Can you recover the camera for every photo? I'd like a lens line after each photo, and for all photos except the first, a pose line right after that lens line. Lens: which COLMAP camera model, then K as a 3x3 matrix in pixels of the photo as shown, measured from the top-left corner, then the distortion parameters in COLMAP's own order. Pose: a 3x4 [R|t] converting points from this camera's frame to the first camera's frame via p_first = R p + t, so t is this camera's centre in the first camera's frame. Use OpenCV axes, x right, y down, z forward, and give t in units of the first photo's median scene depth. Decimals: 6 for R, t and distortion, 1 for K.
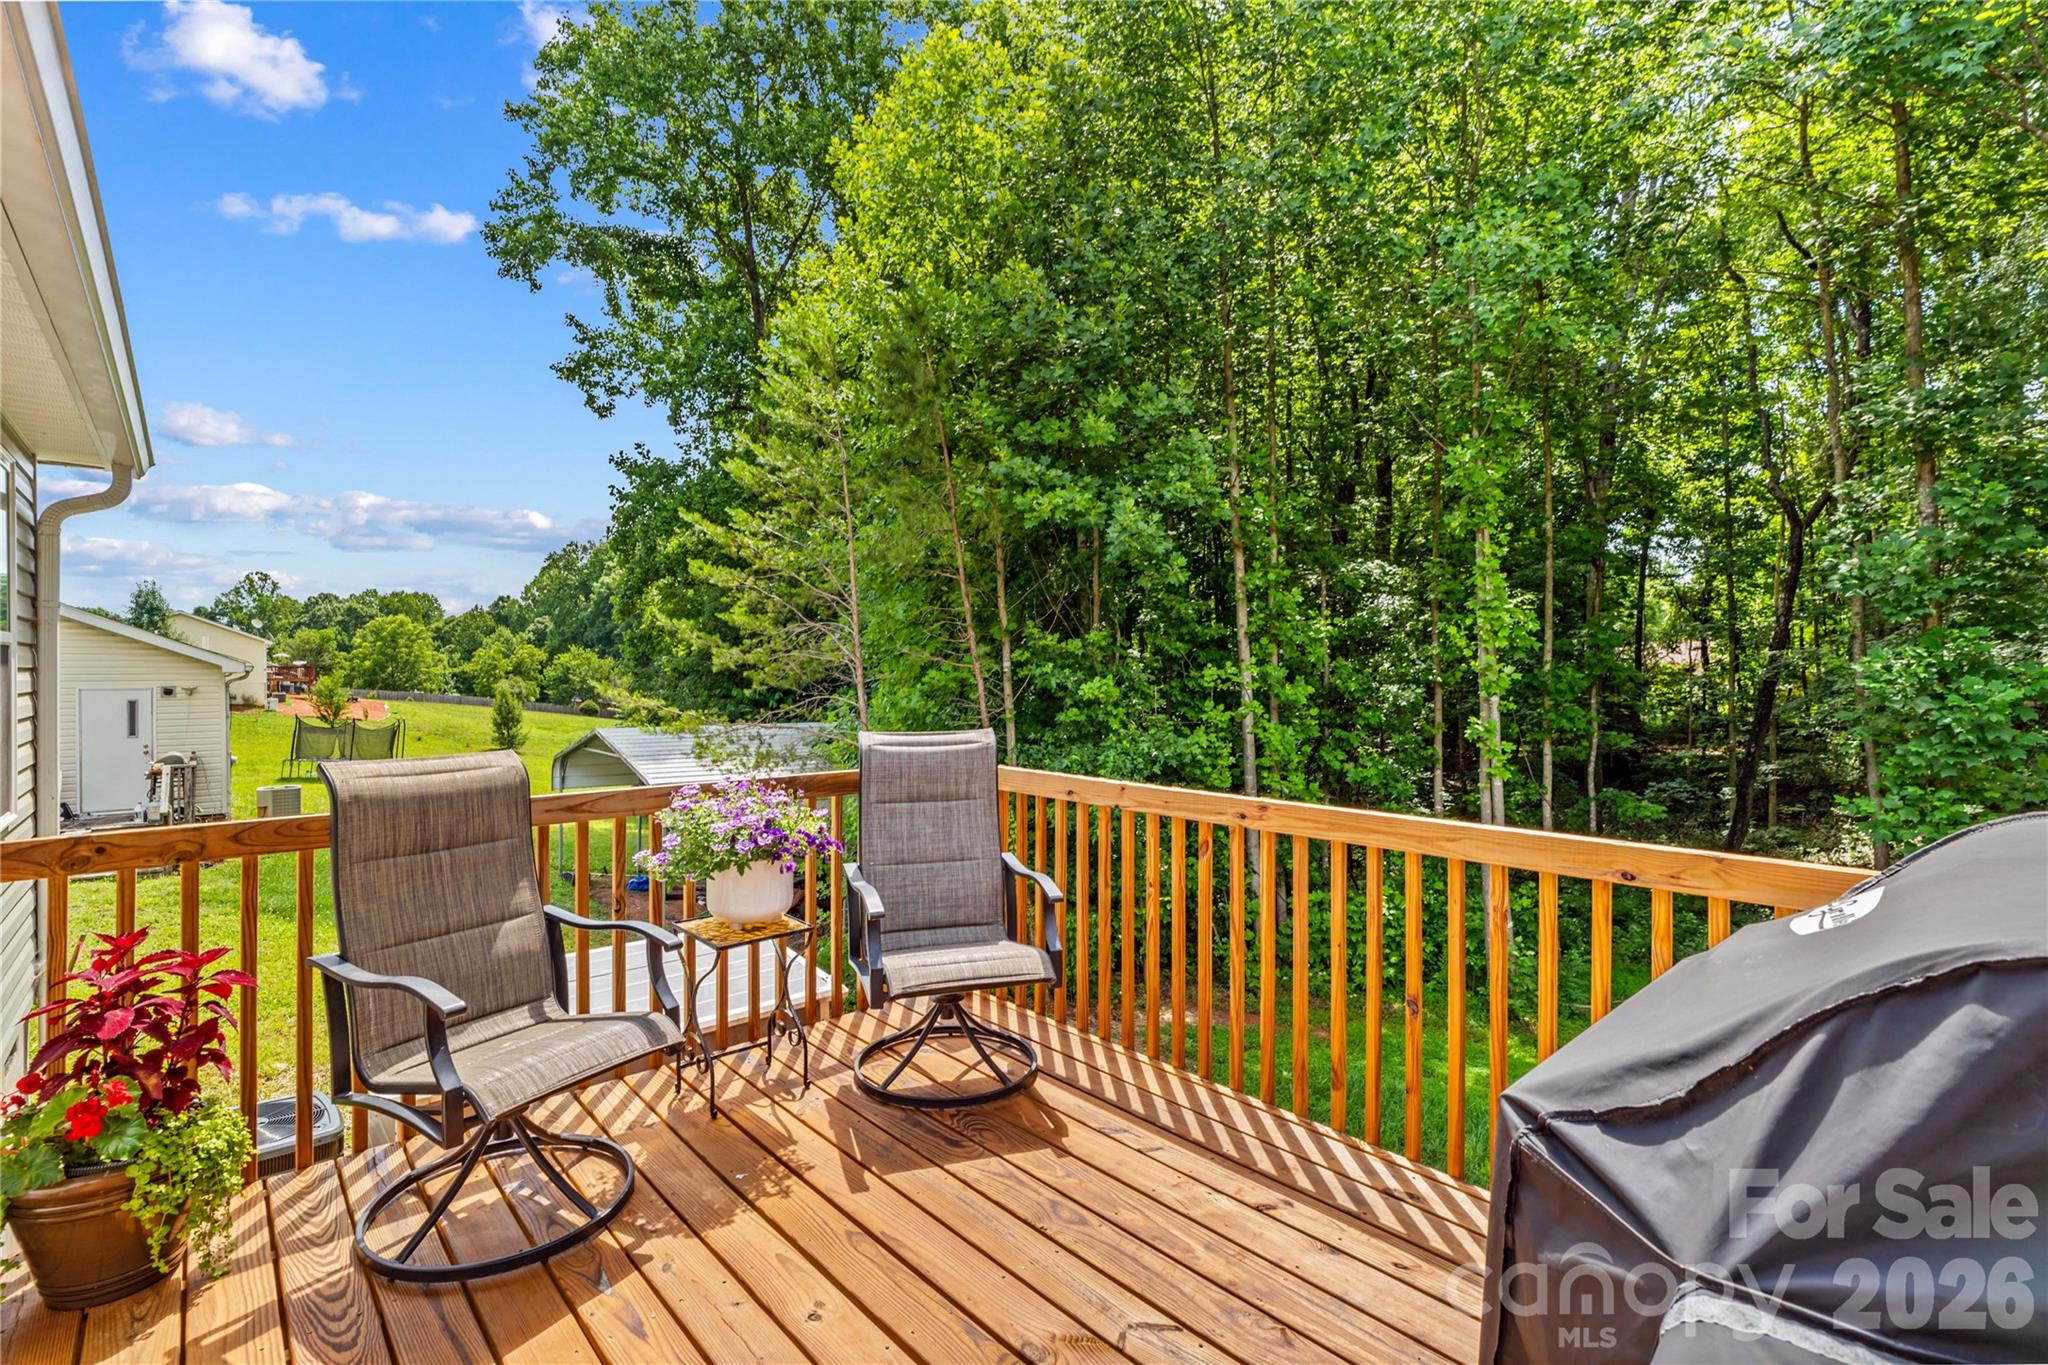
lens RADIAL K [[966.8, 0, 1023.7], [0, 966.8, 687.3], [0, 0, 1]] dist [0.028670, -0.030096]
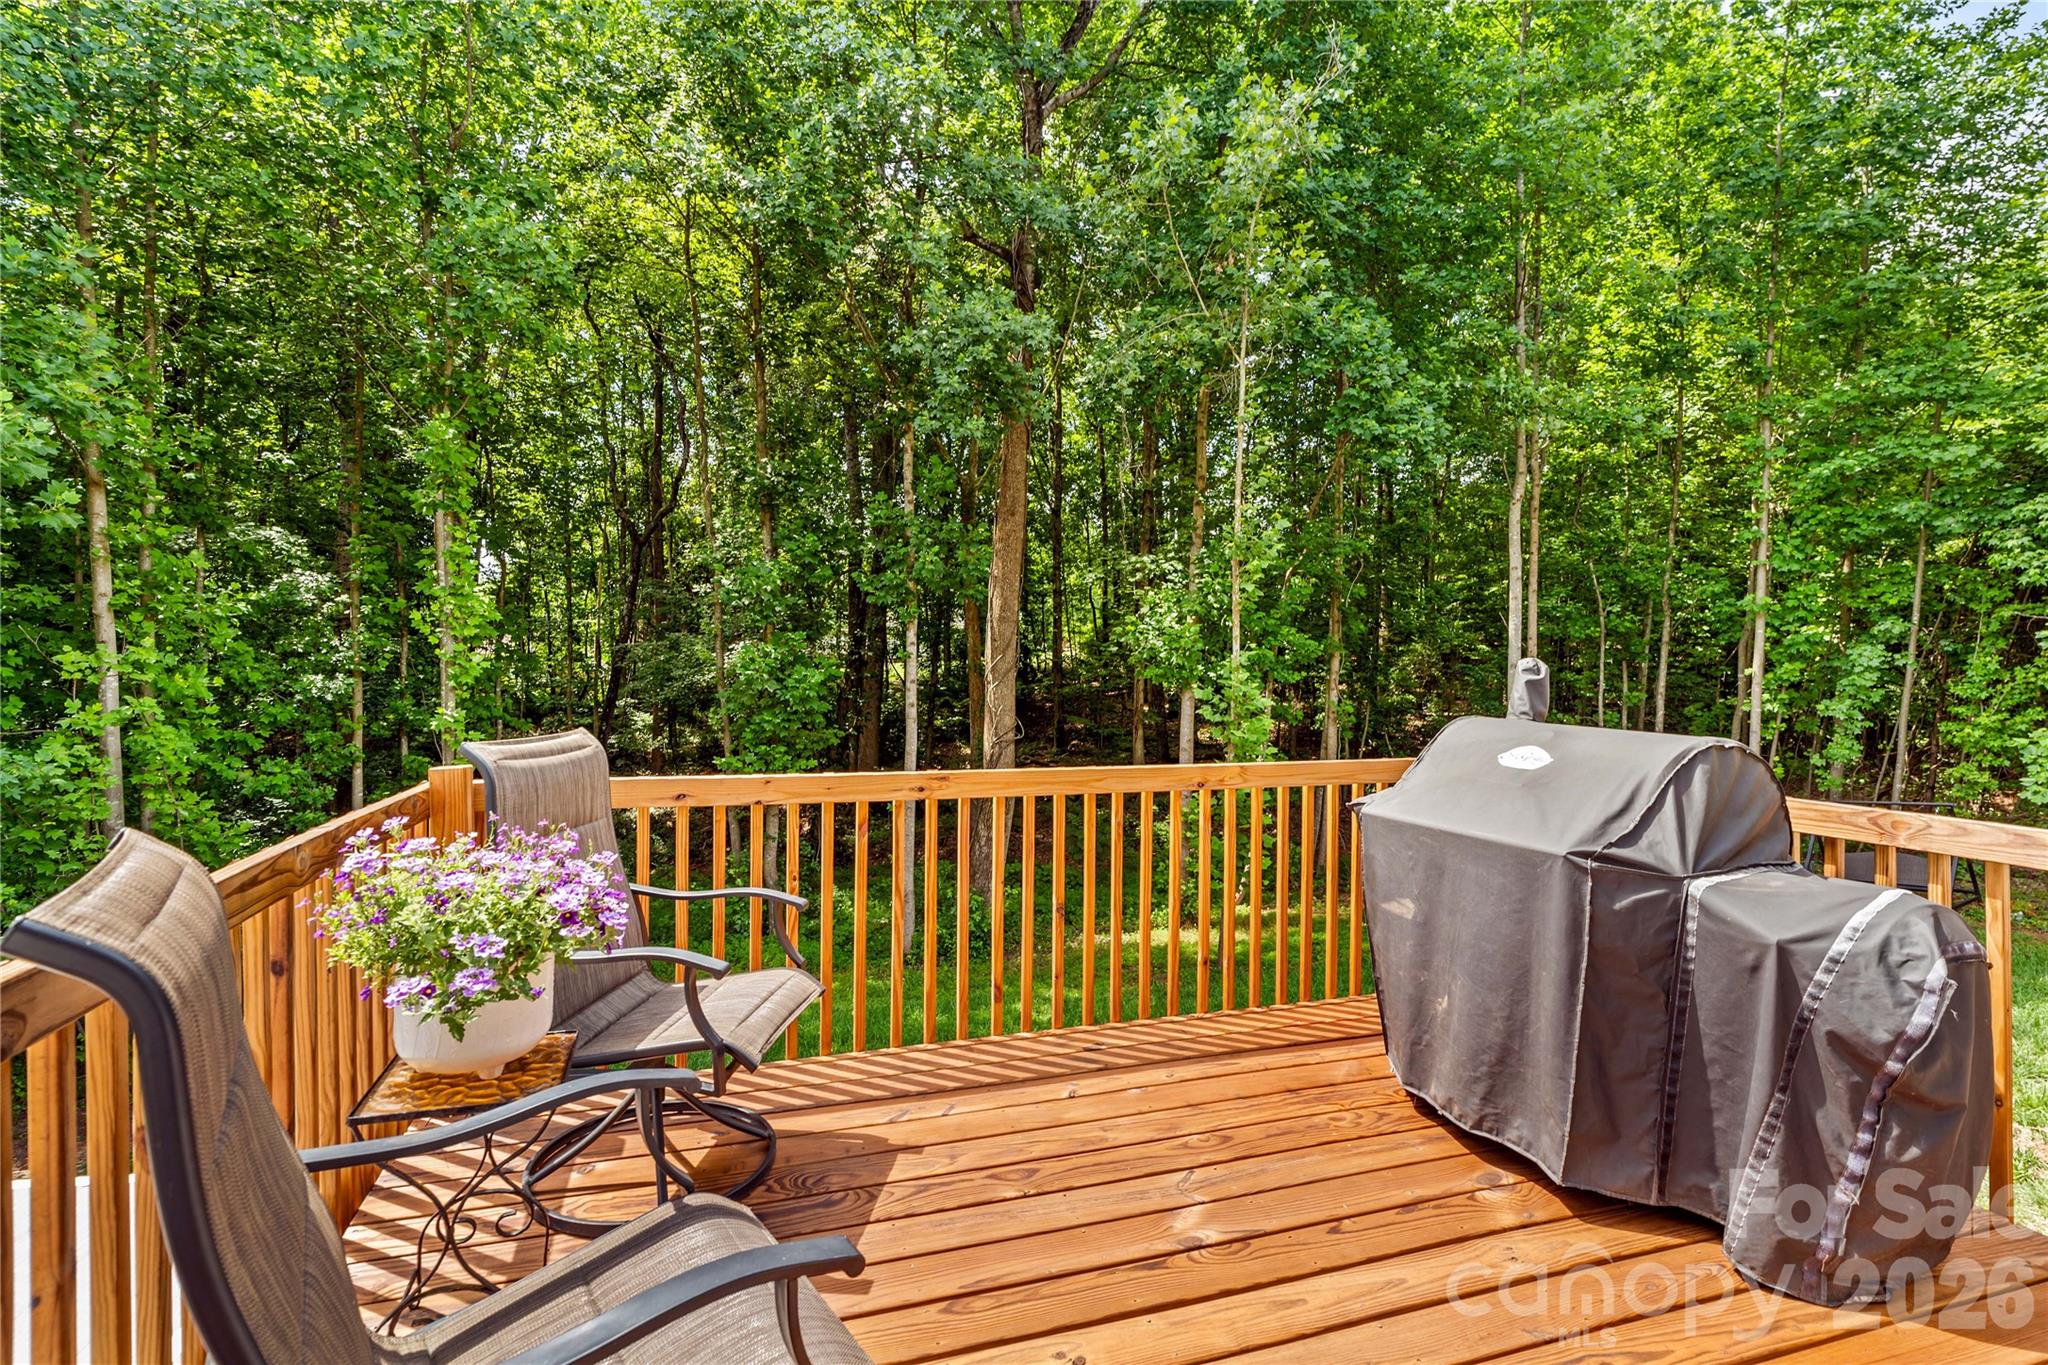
lens RADIAL K [[951.0, 0, 1024.2], [0, 951.0, 685.6], [0, 0, 1]] dist [-0.017282, 0.007616]
pose [[0.399744, -0.015796, 0.916491, -0.157093], [0.007464, 0.999874, 0.013978, 0.000489], [-0.916596, 0.001253, 0.399812, 0.104738]]
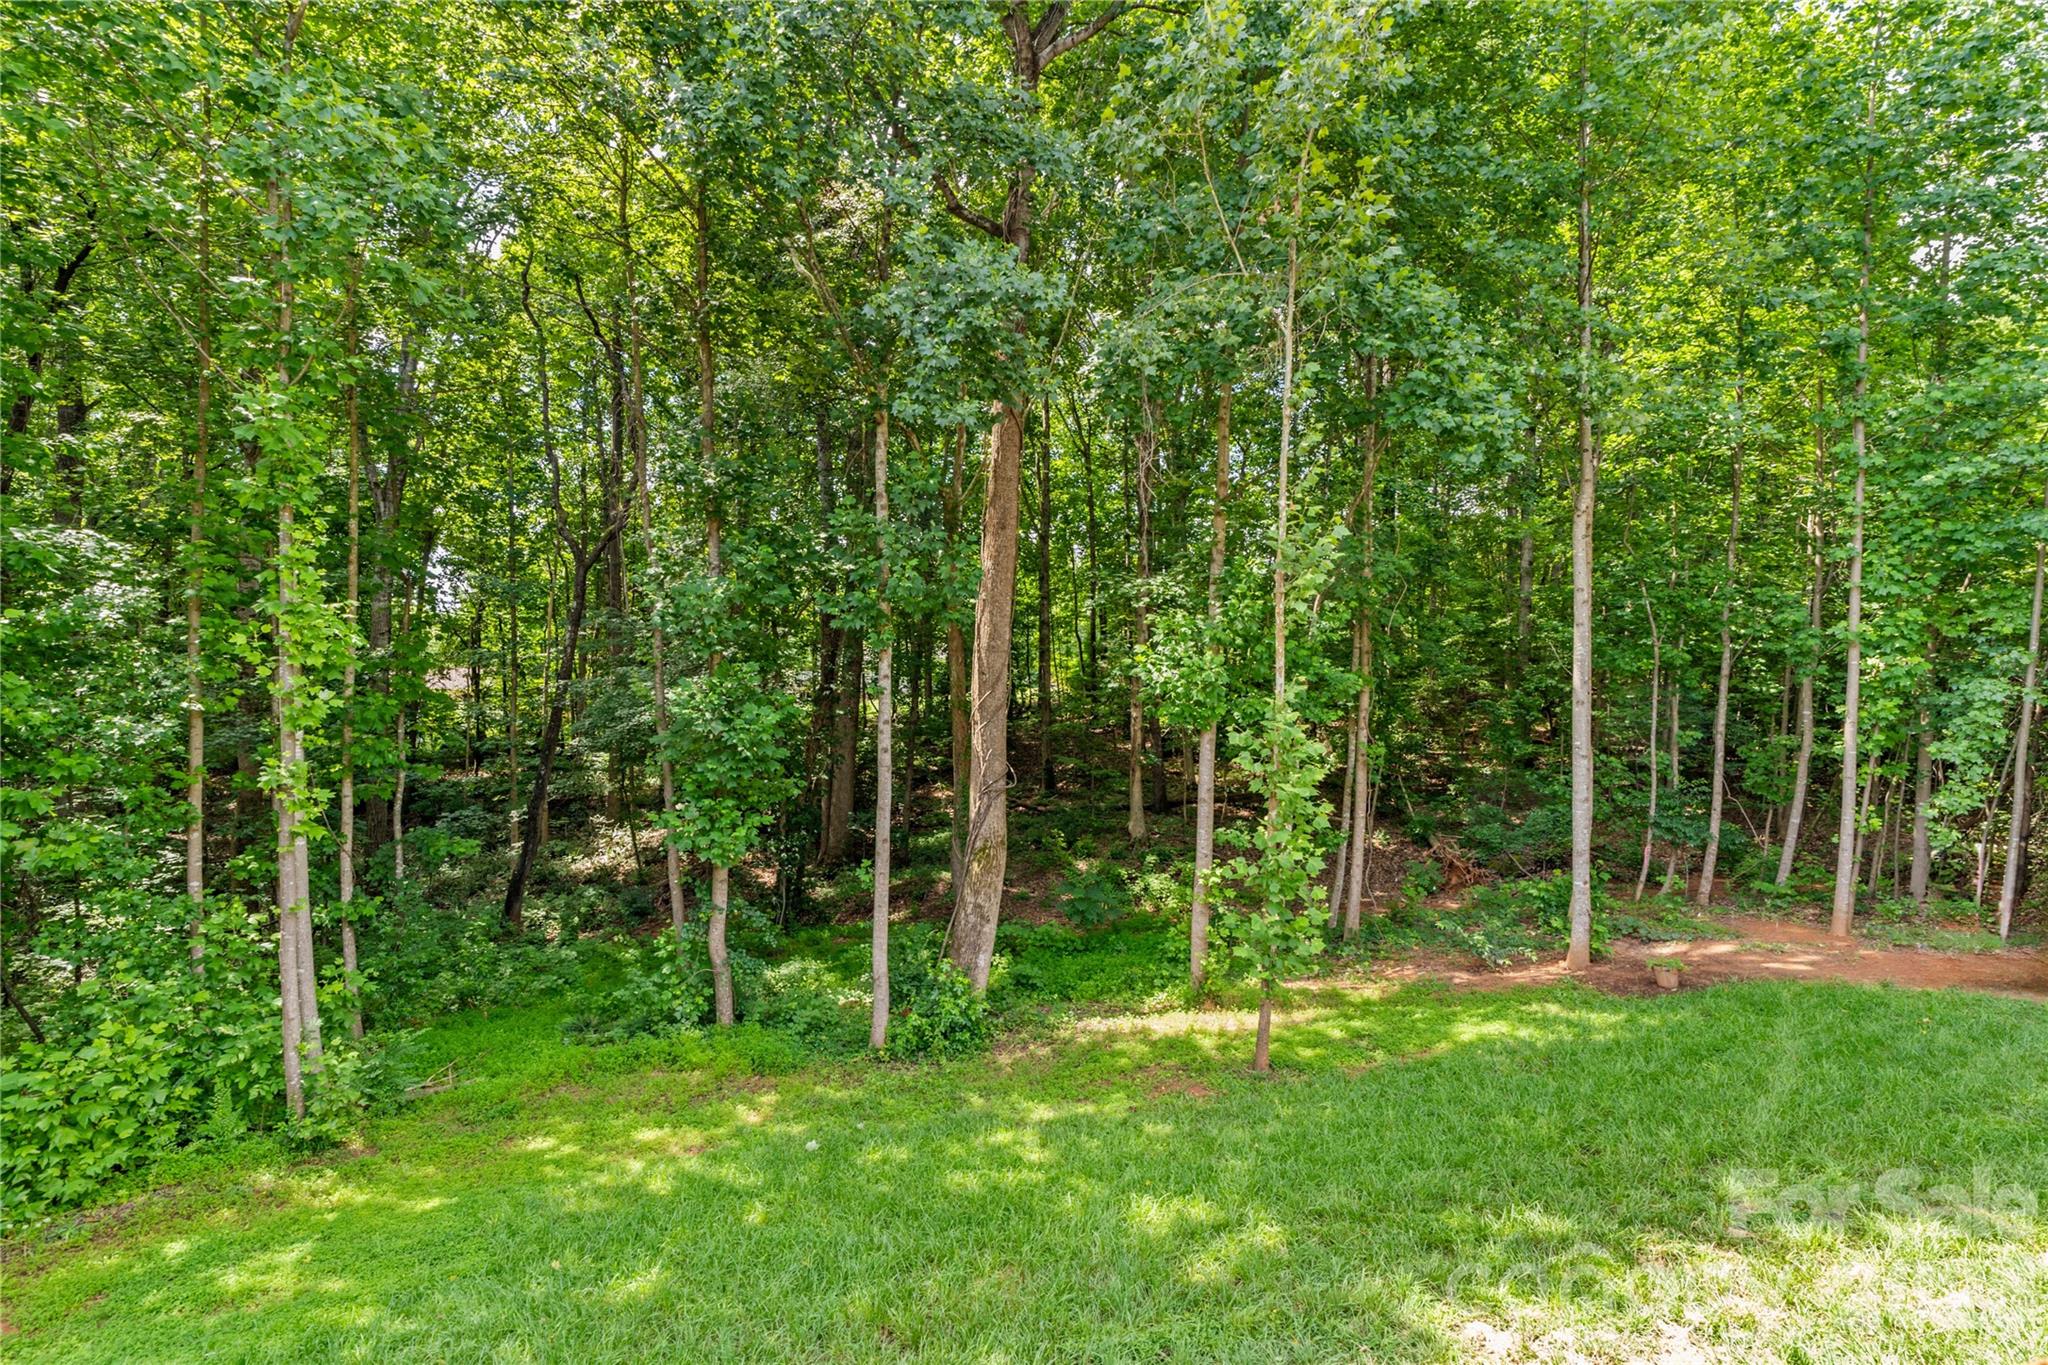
lens RADIAL K [[921.2, 0, 1030.9], [0, 921.2, 685.8], [0, 0, 1]] dist [-0.016482, 0.000597]
pose [[0.372153, 0.017398, 0.928008, 0.034526], [0.008476, 0.999719, -0.022142, -0.004404], [-0.928133, 0.016105, 0.371901, 0.206311]]
